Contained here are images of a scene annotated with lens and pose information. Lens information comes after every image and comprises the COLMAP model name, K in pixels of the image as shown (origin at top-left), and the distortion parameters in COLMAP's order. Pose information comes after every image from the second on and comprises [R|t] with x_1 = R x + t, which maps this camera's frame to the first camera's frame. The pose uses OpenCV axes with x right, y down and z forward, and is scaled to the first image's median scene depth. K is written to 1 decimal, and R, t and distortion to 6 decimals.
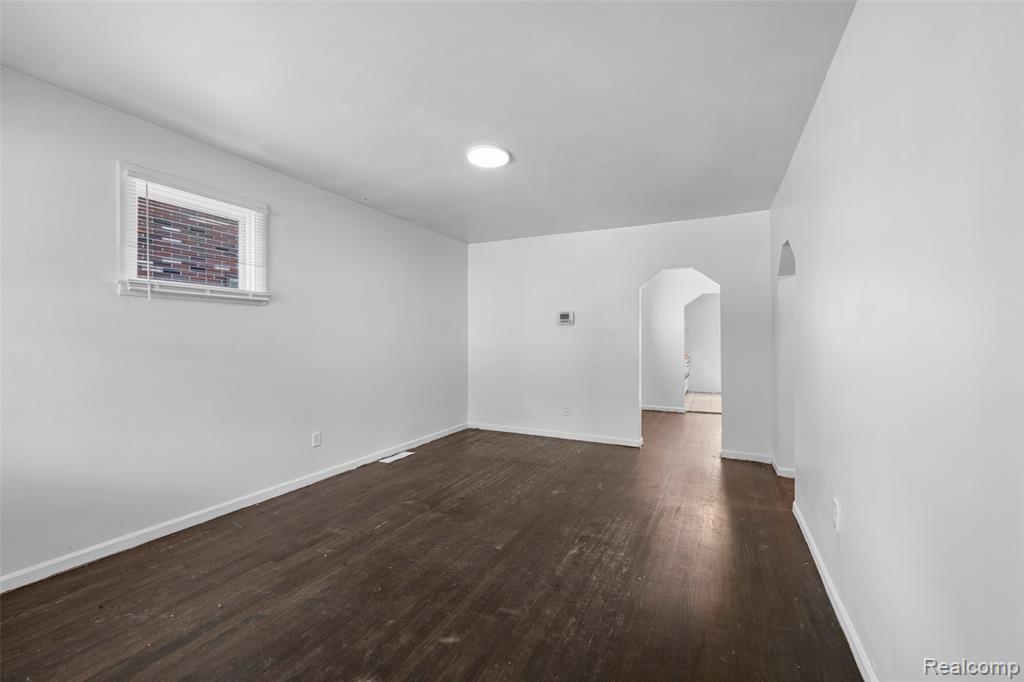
lens RADIAL K [[416.7, 0, 515.9], [0, 416.7, 339.5], [0, 0, 1]] dist [-0.002476, -0.000128]
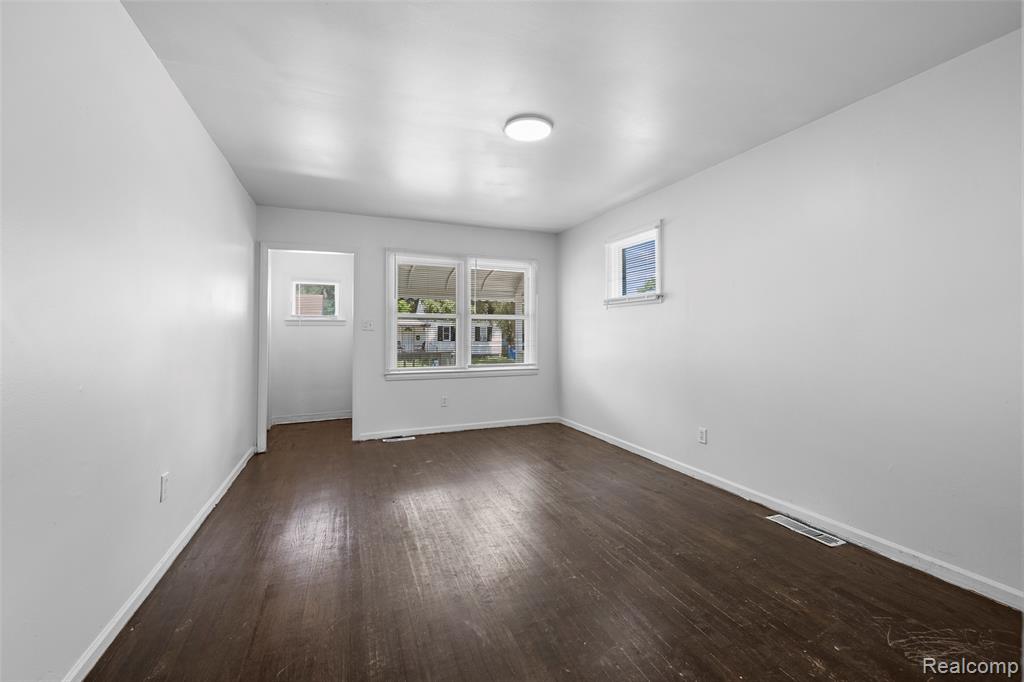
lens RADIAL K [[416.7, 0, 512.4], [0, 416.7, 332.2], [0, 0, 1]] dist [-0.002476, -0.000128]
pose [[-0.655739, -0.009173, -0.754932, 0.526147], [-0.010557, 0.999940, -0.002980, 0.011409], [0.754913, 0.006016, -0.655797, 1.305200]]
